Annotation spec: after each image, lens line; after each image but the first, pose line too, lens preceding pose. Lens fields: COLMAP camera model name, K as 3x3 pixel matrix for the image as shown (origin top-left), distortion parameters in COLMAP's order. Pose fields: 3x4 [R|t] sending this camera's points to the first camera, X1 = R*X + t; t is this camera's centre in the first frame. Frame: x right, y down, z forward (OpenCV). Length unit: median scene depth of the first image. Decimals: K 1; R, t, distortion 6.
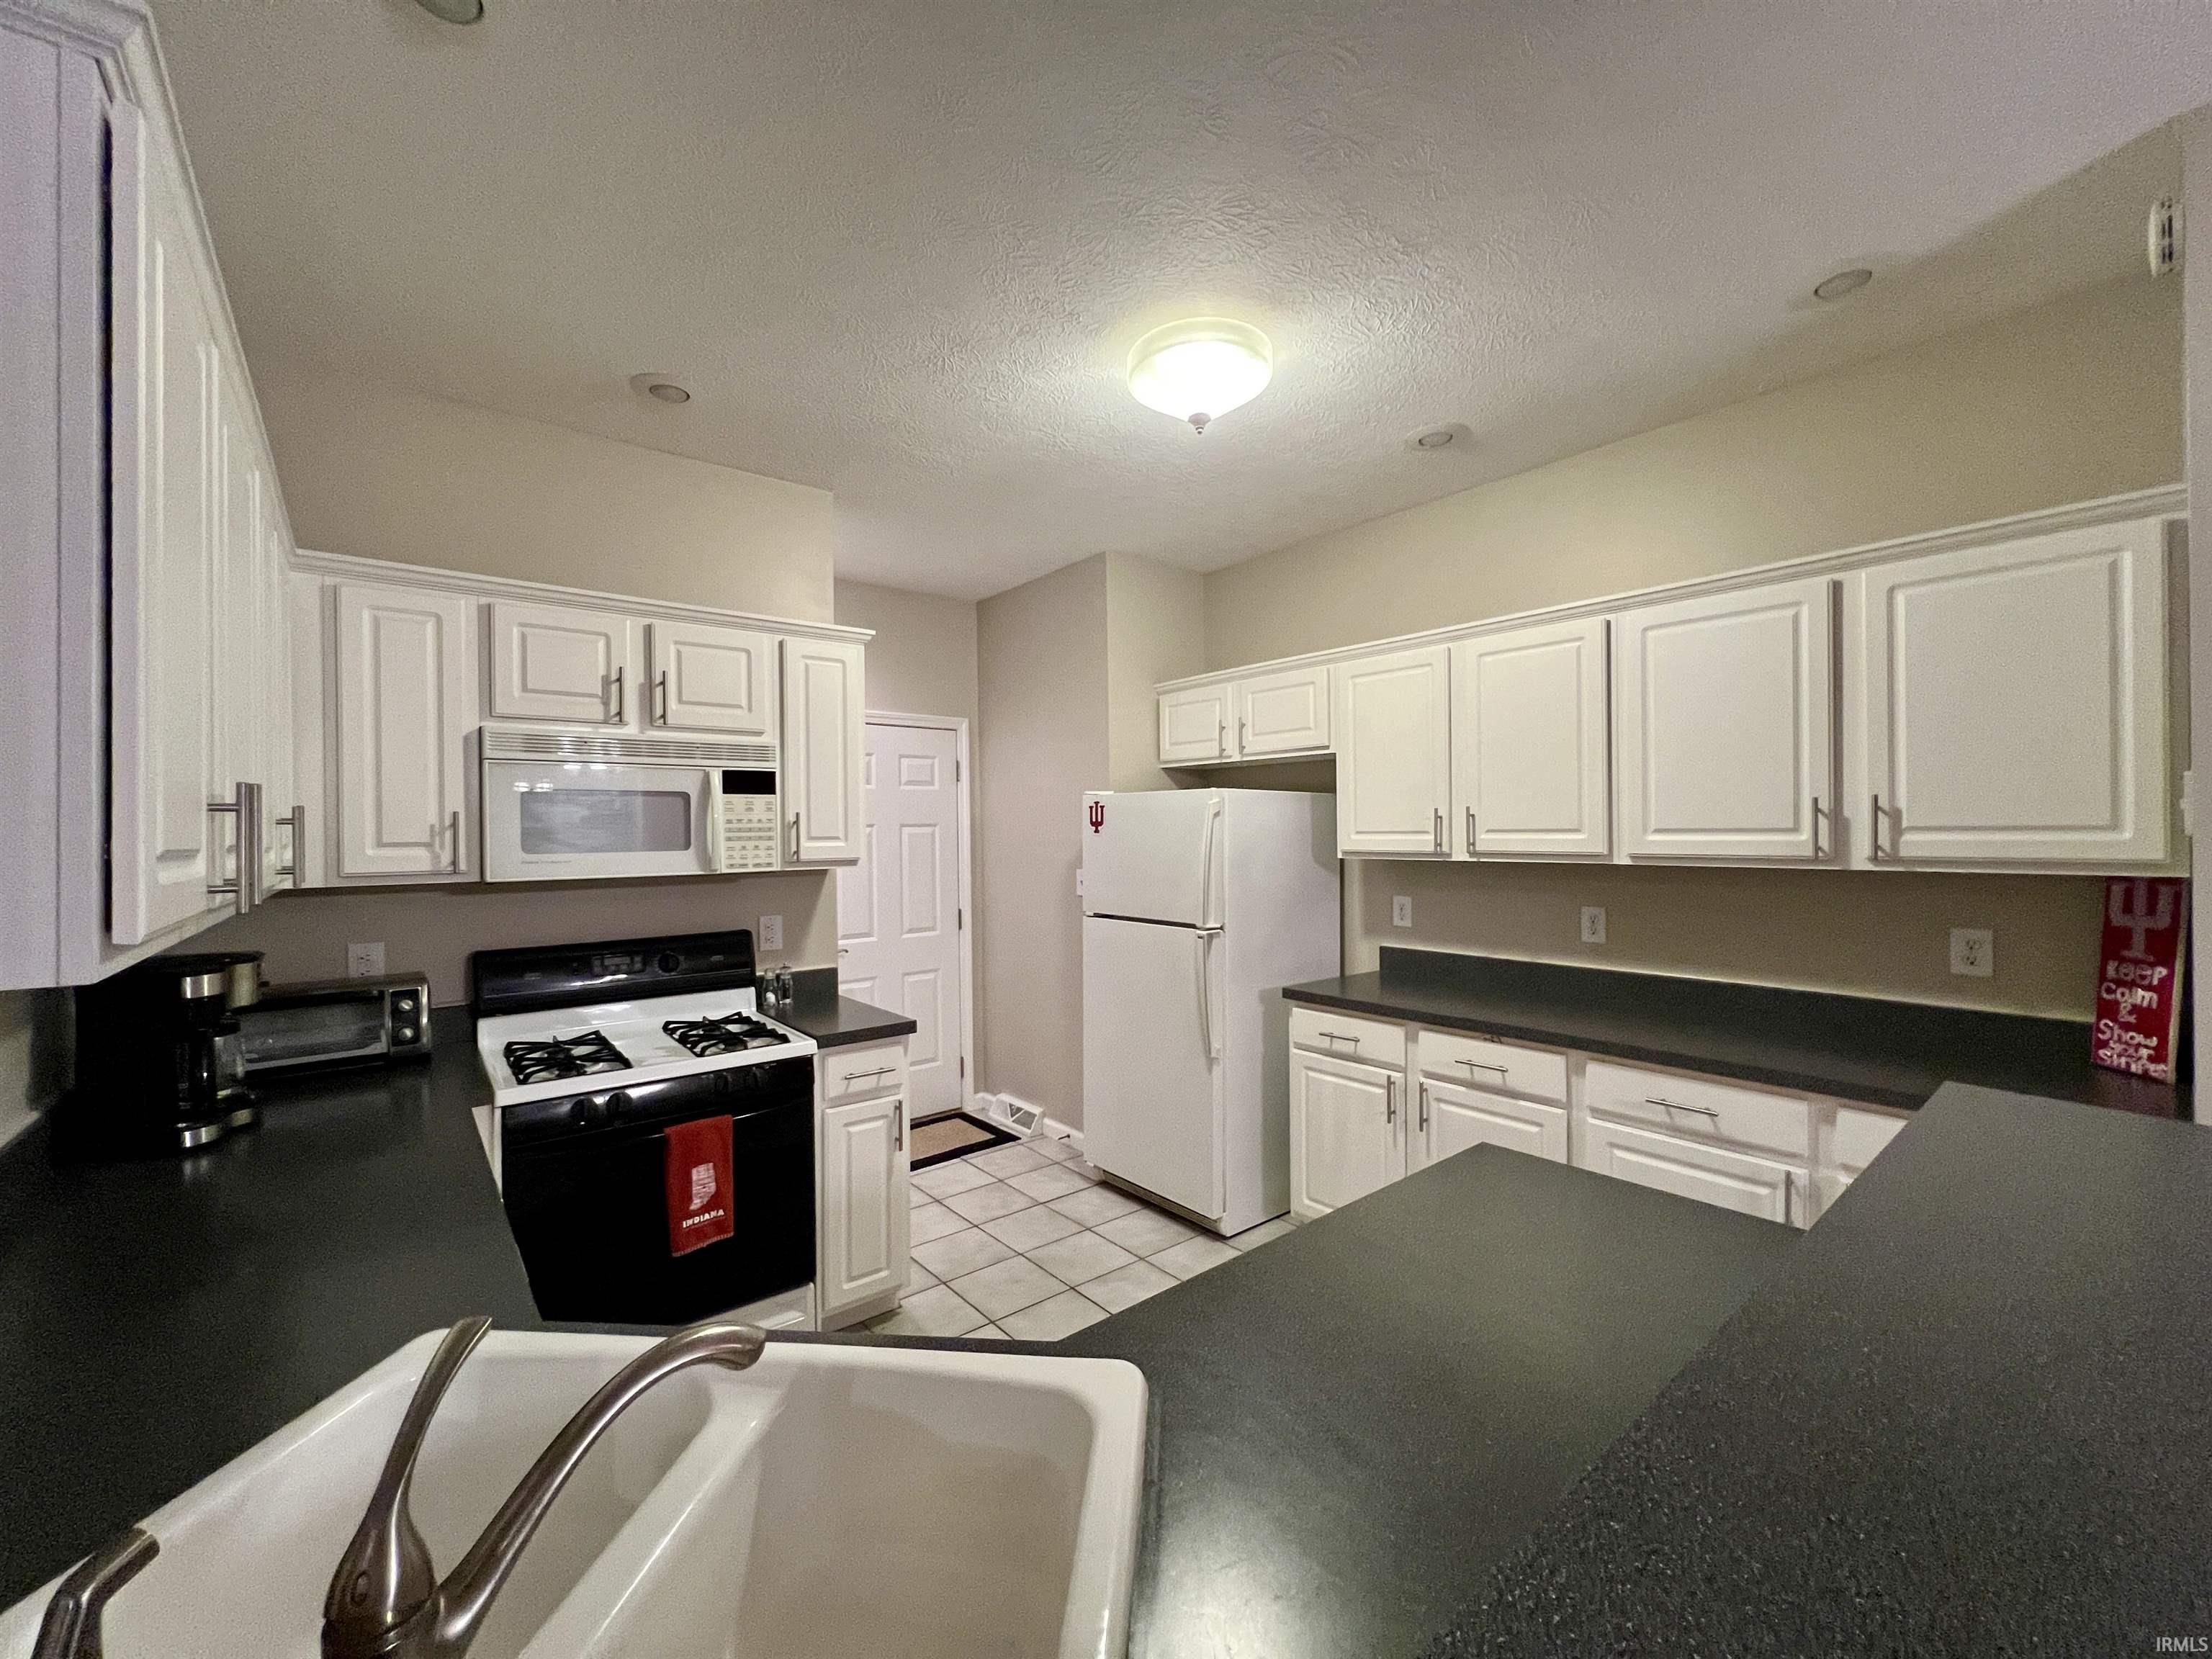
lens RADIAL K [[883.8, 0, 1099.2], [0, 883.8, 832.3], [0, 0, 1]] dist [-0.001476, 0.000568]
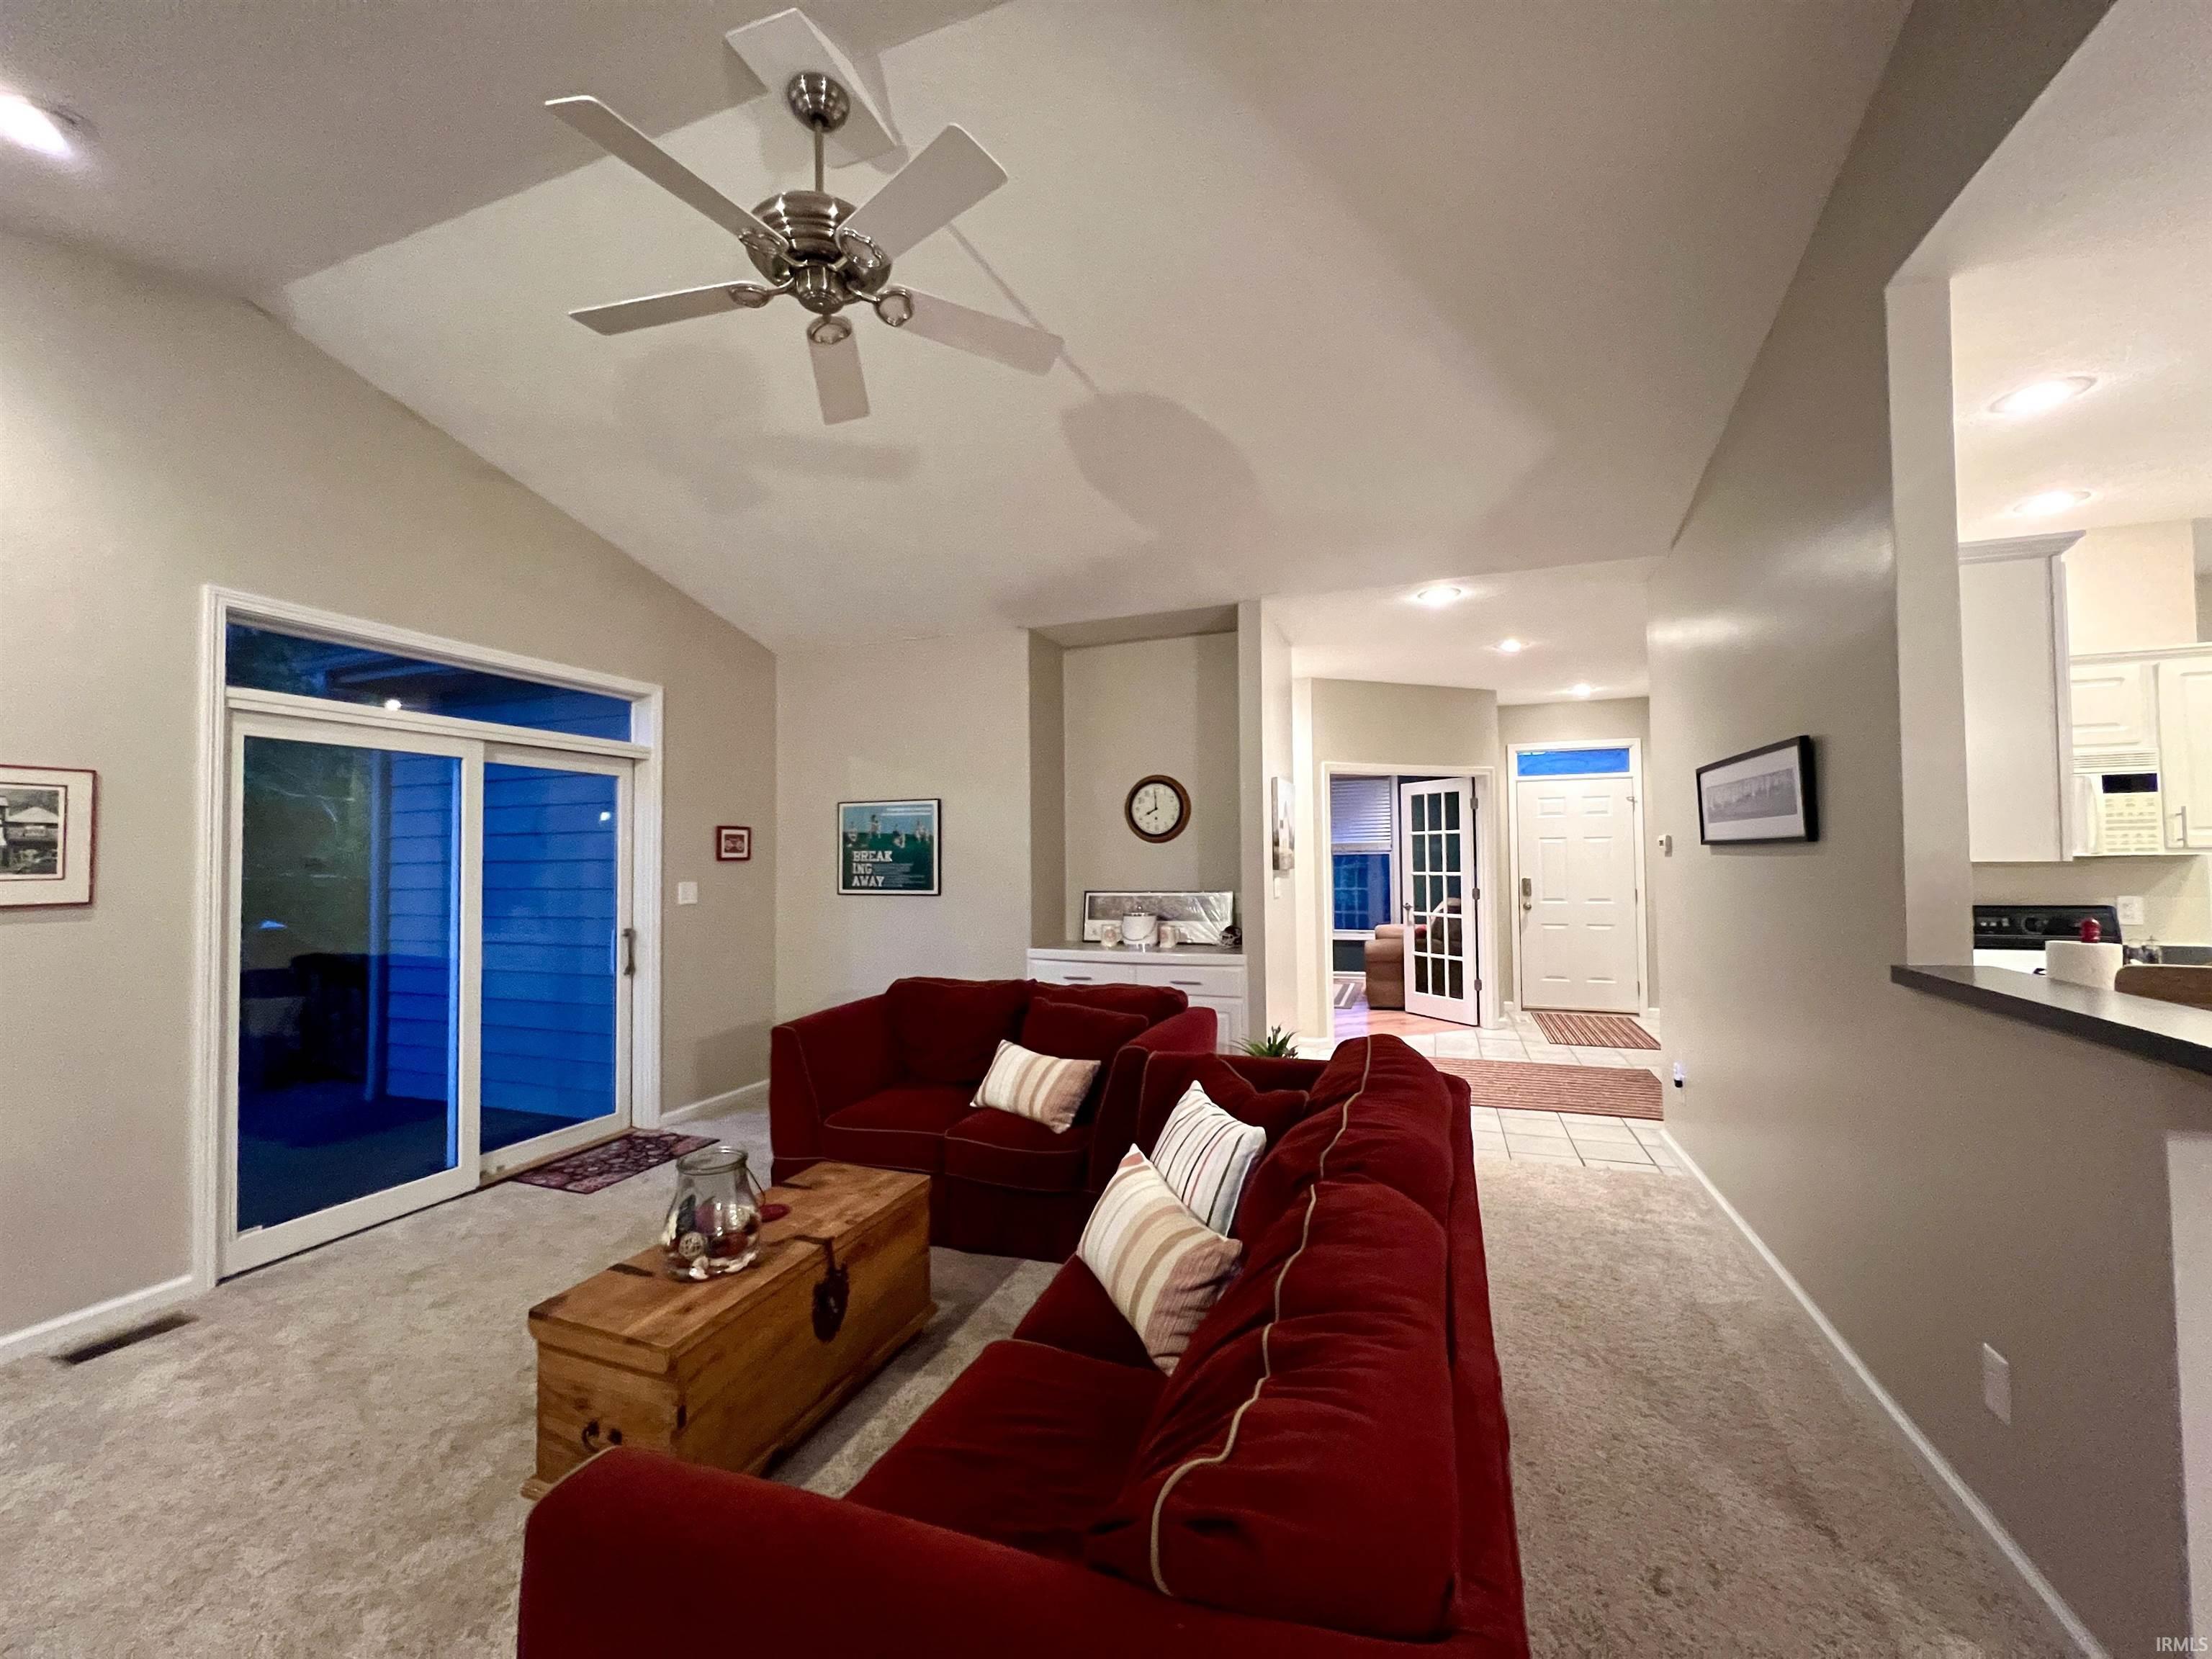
lens RADIAL K [[883.8, 0, 1099.2], [0, 883.8, 832.3], [0, 0, 1]] dist [-0.001476, 0.000568]
pose [[0.507485, -0.019704, -0.861435, -0.060242], [0.005635, 0.999793, -0.019549, 0.028915], [0.861642, 0.005066, 0.507491, -0.888592]]
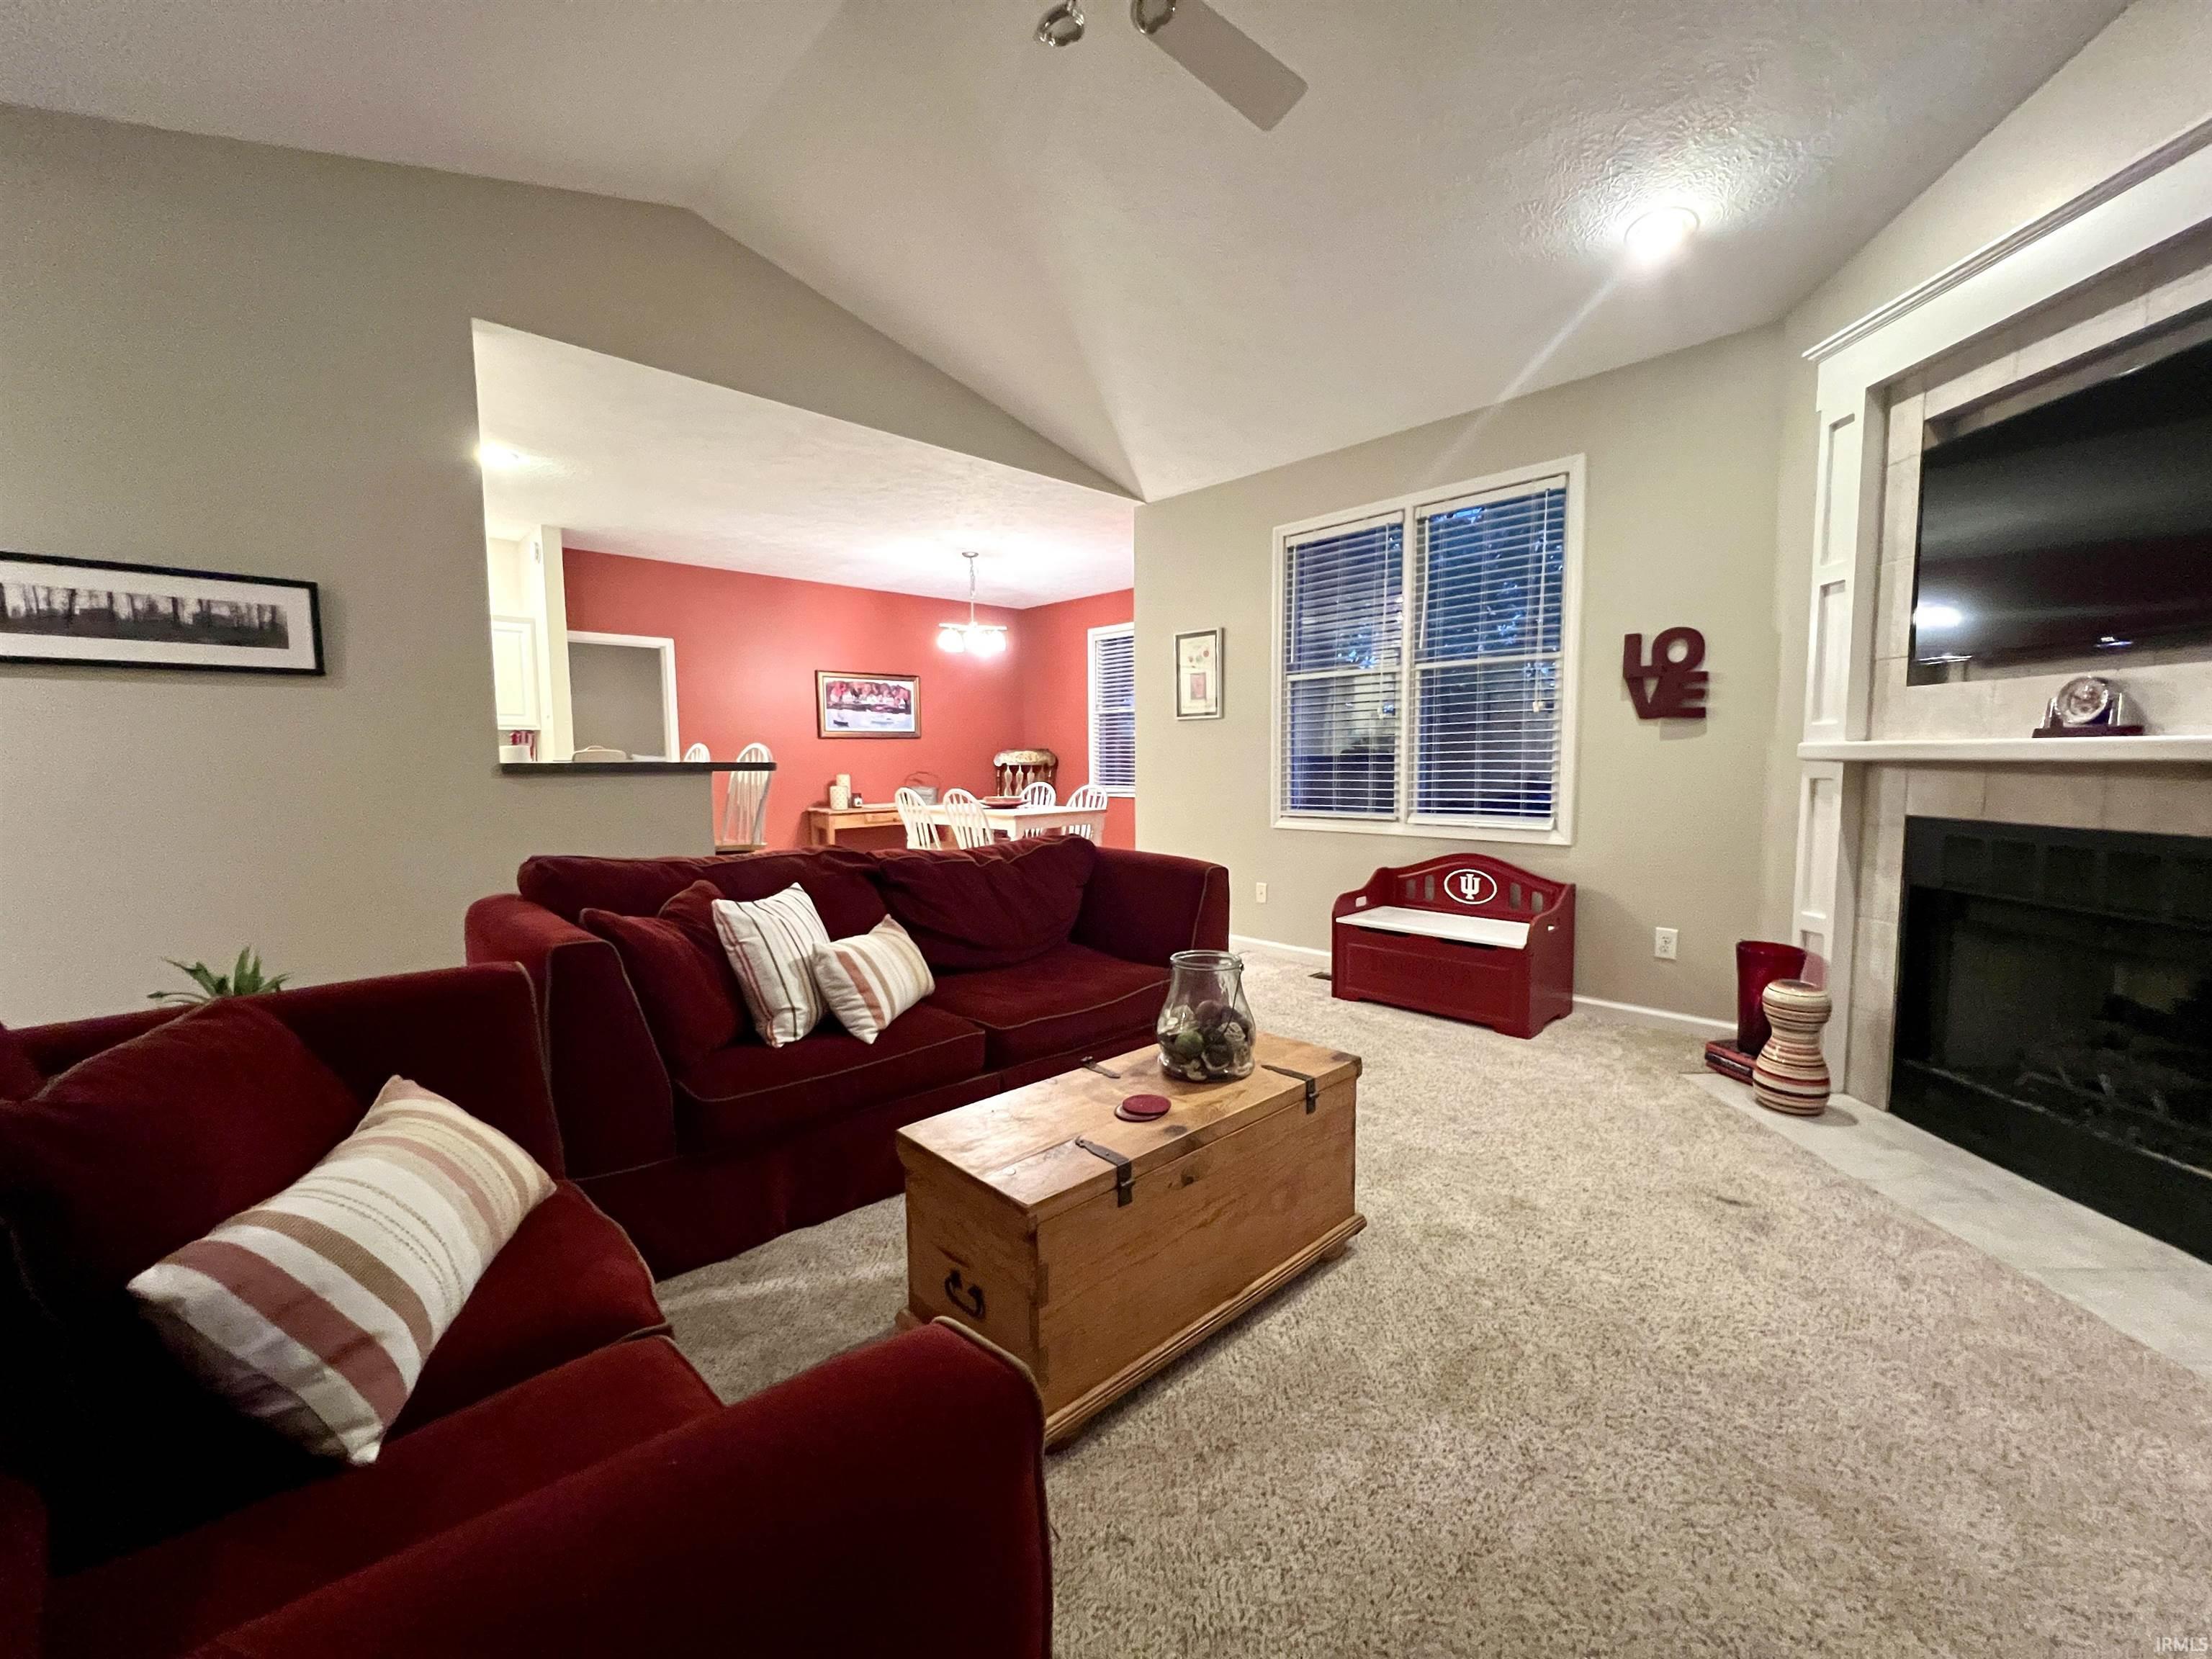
lens RADIAL K [[883.8, 0, 1099.2], [0, 883.8, 832.3], [0, 0, 1]] dist [-0.001476, 0.000568]
pose [[-0.076433, -0.073152, 0.994388, -1.650458], [0.008735, 0.997218, 0.074032, 0.144764], [-0.997036, 0.014345, -0.075582, -0.638670]]
